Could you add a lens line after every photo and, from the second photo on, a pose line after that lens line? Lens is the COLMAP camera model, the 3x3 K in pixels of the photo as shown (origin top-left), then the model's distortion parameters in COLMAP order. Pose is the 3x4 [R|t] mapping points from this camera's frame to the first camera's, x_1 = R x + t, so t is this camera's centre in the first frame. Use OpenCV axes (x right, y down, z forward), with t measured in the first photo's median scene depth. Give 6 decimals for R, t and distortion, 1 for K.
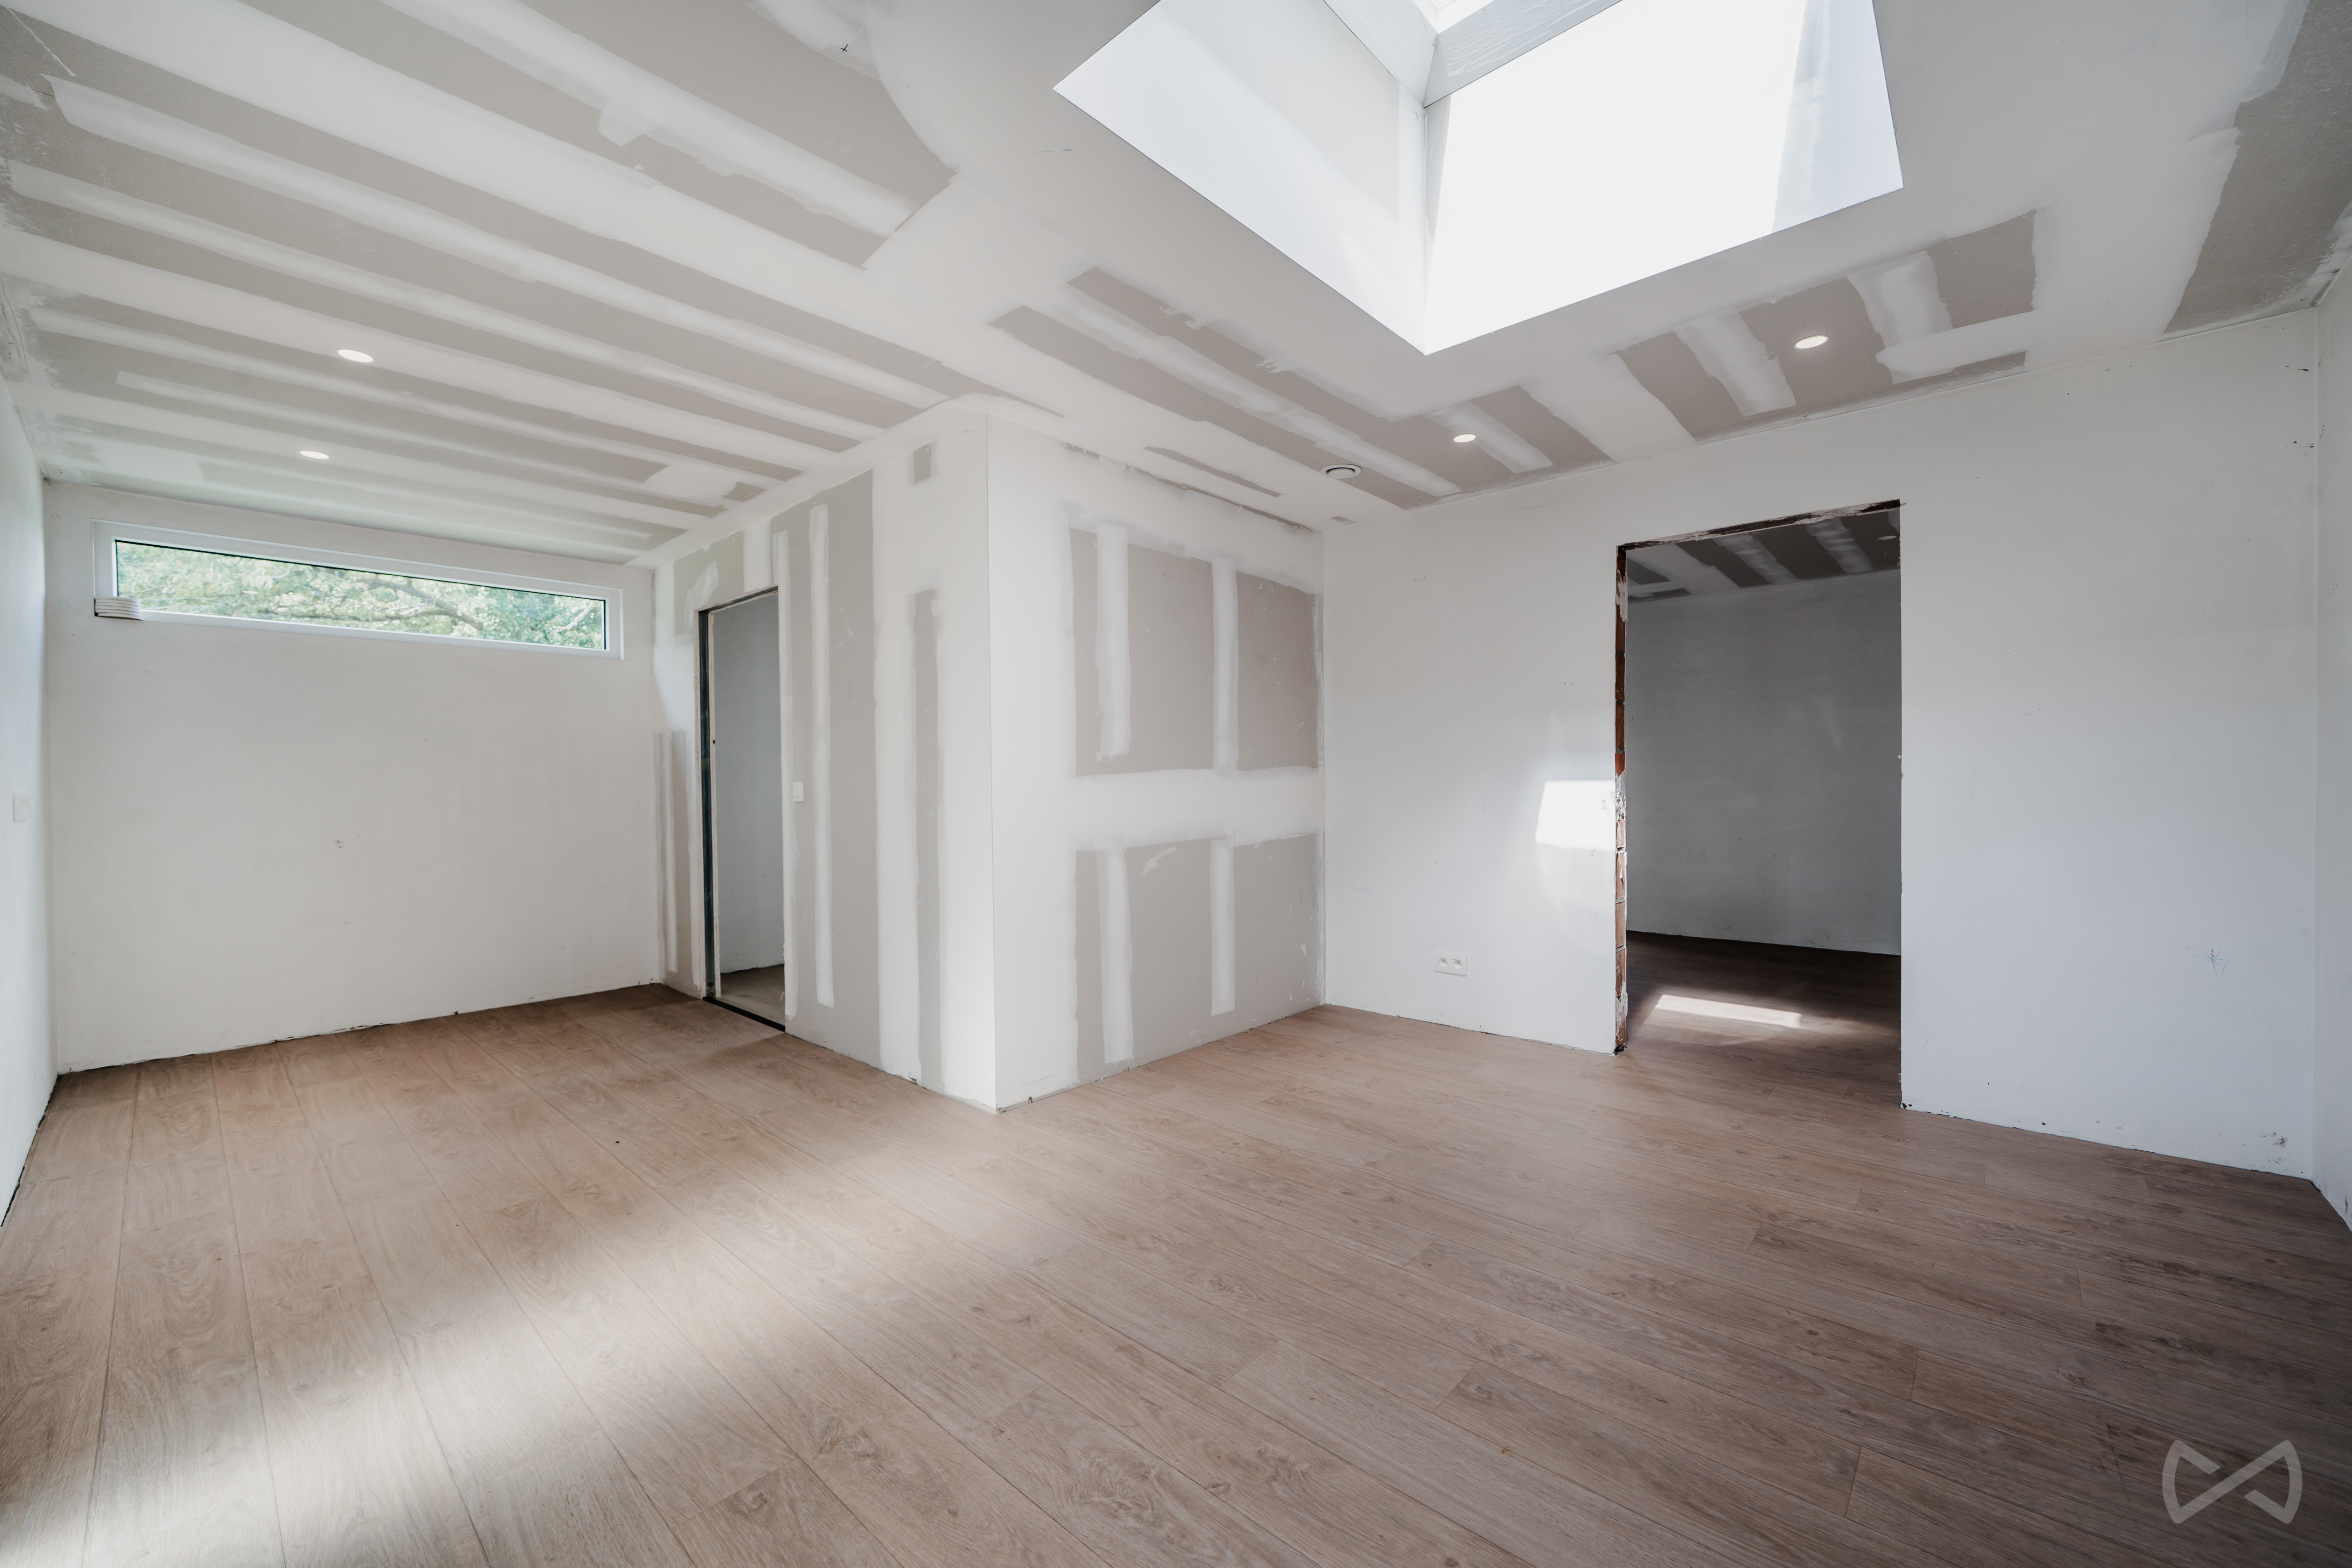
lens RADIAL K [[965.7, 0, 1213.7], [0, 965.7, 798.7], [0, 0, 1]] dist [-0.009780, -0.000898]
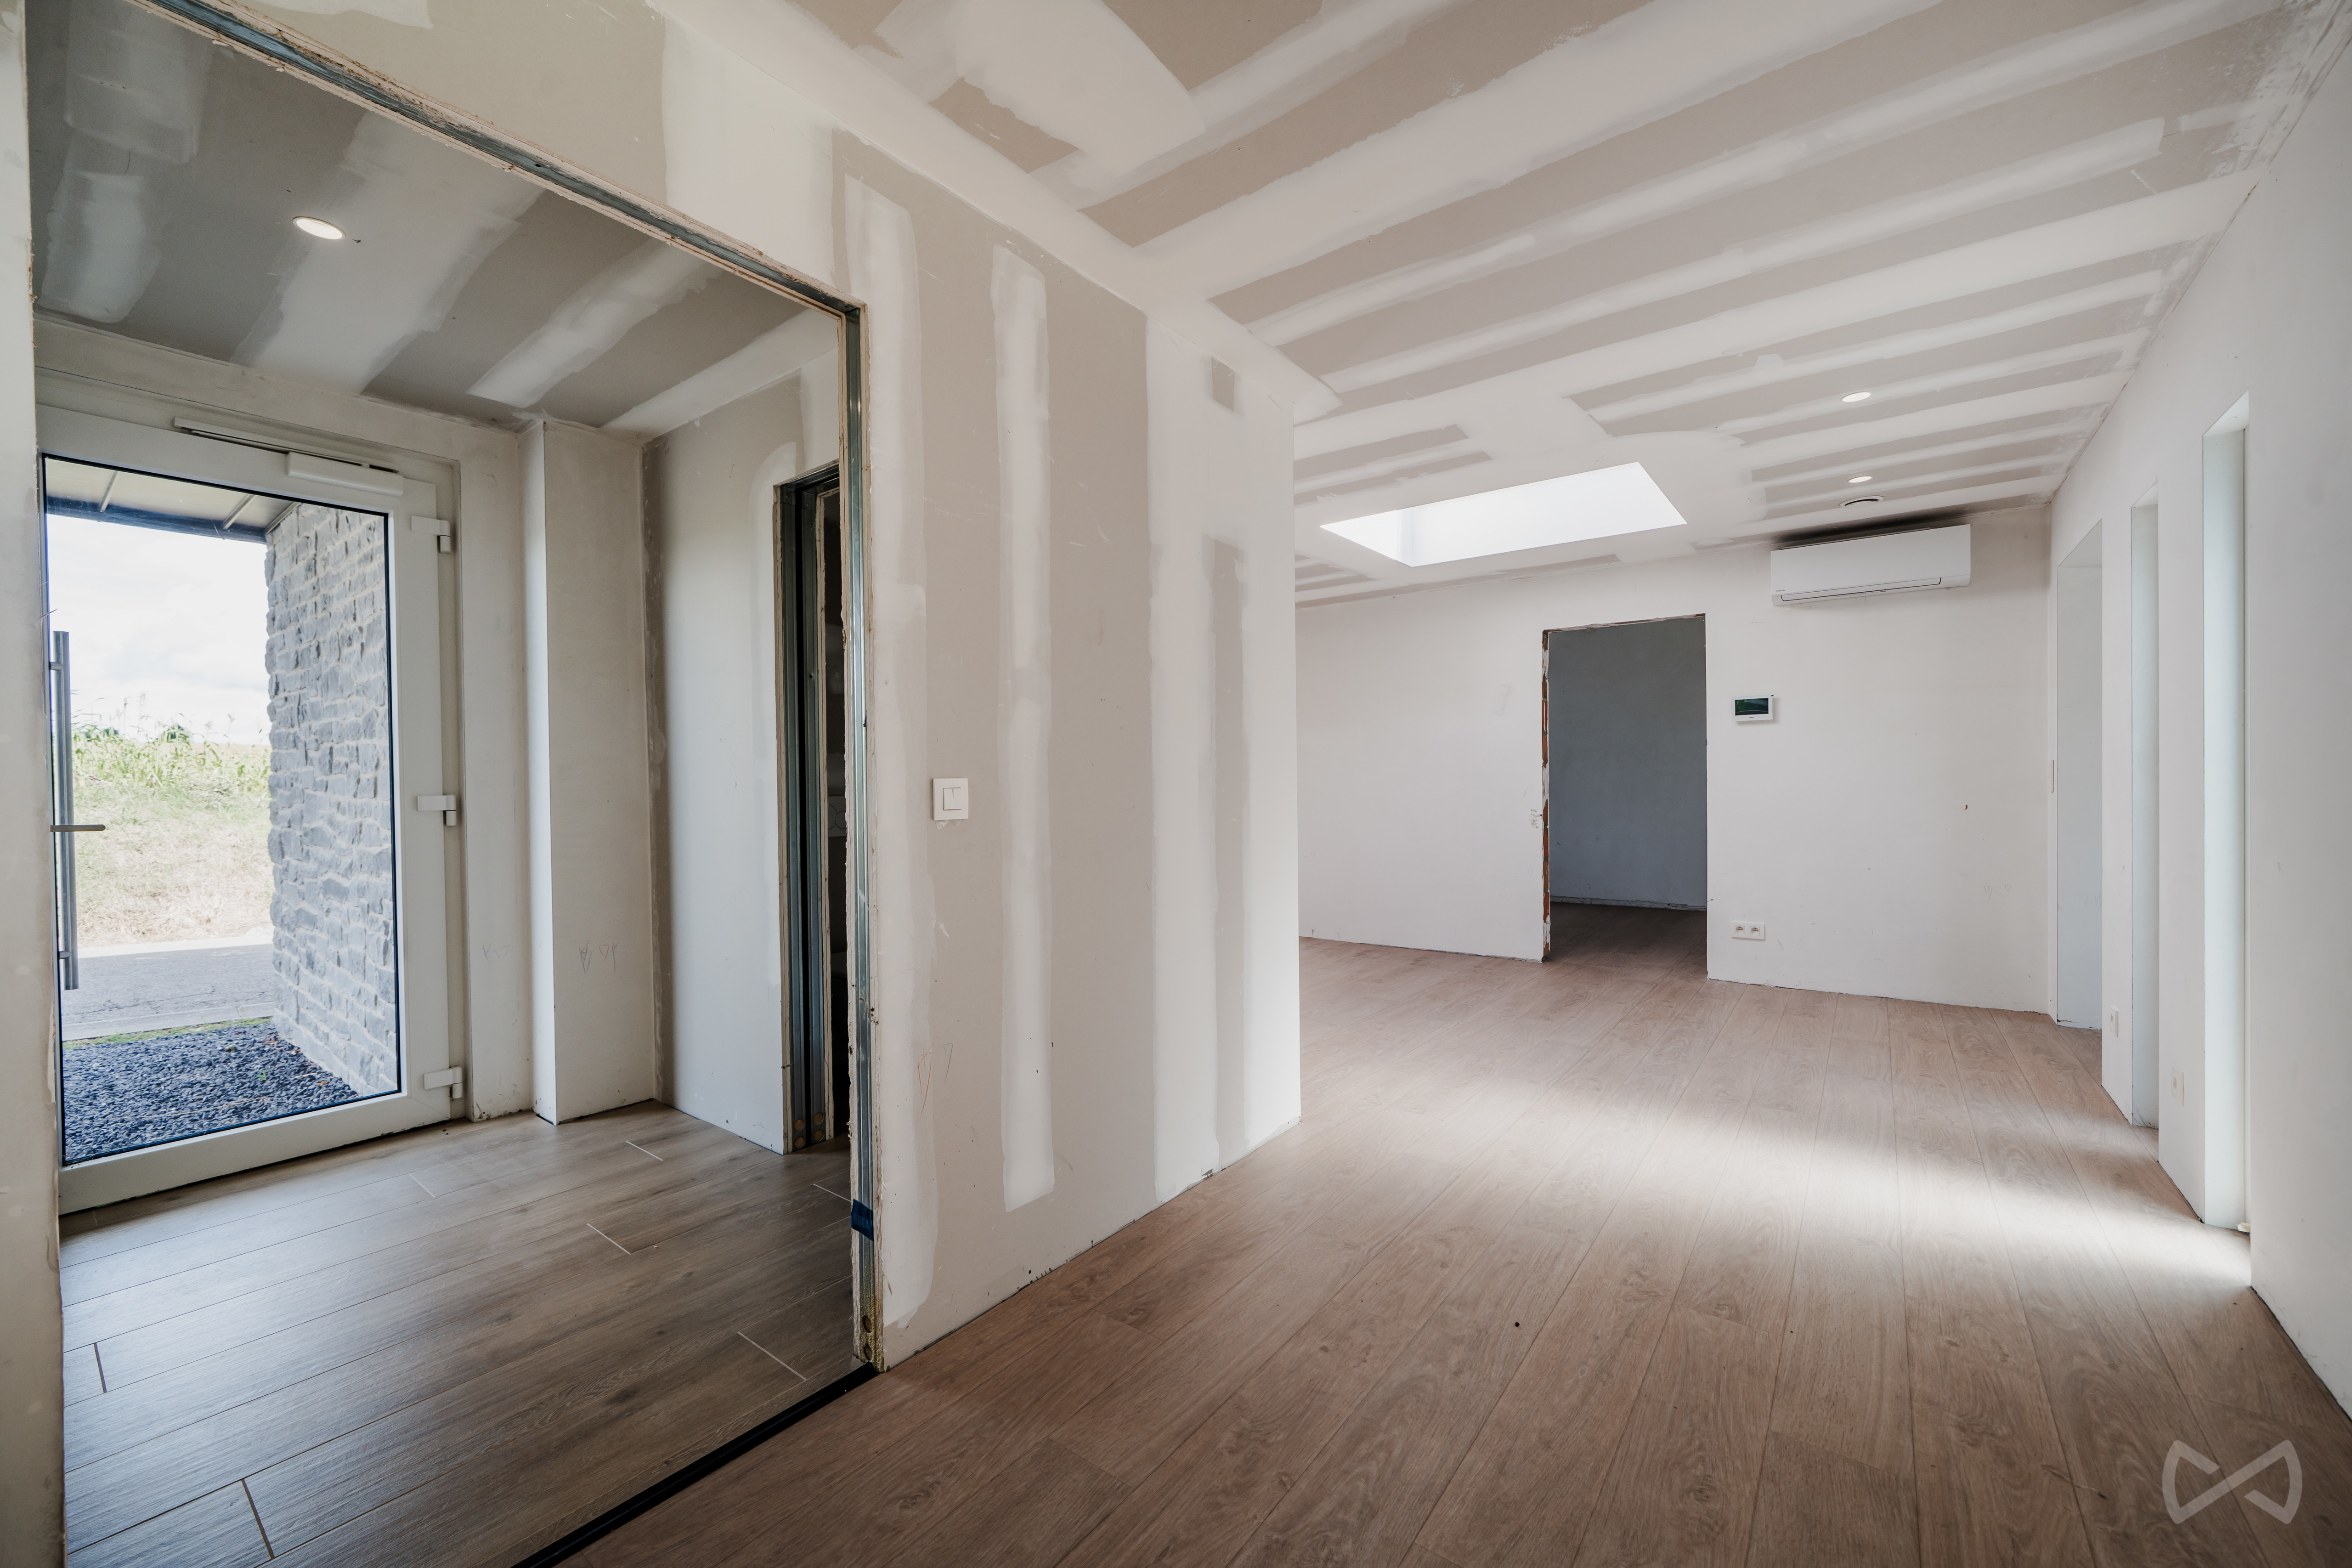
lens RADIAL K [[965.7, 0, 1150.8], [0, 965.7, 783.3], [0, 0, 1]] dist [-0.009780, -0.000898]
pose [[-0.104595, 0.002645, 0.994511, -1.132567], [0.018608, 0.999827, -0.000702, -0.016597], [-0.994341, 0.018432, -0.104626, 1.191301]]
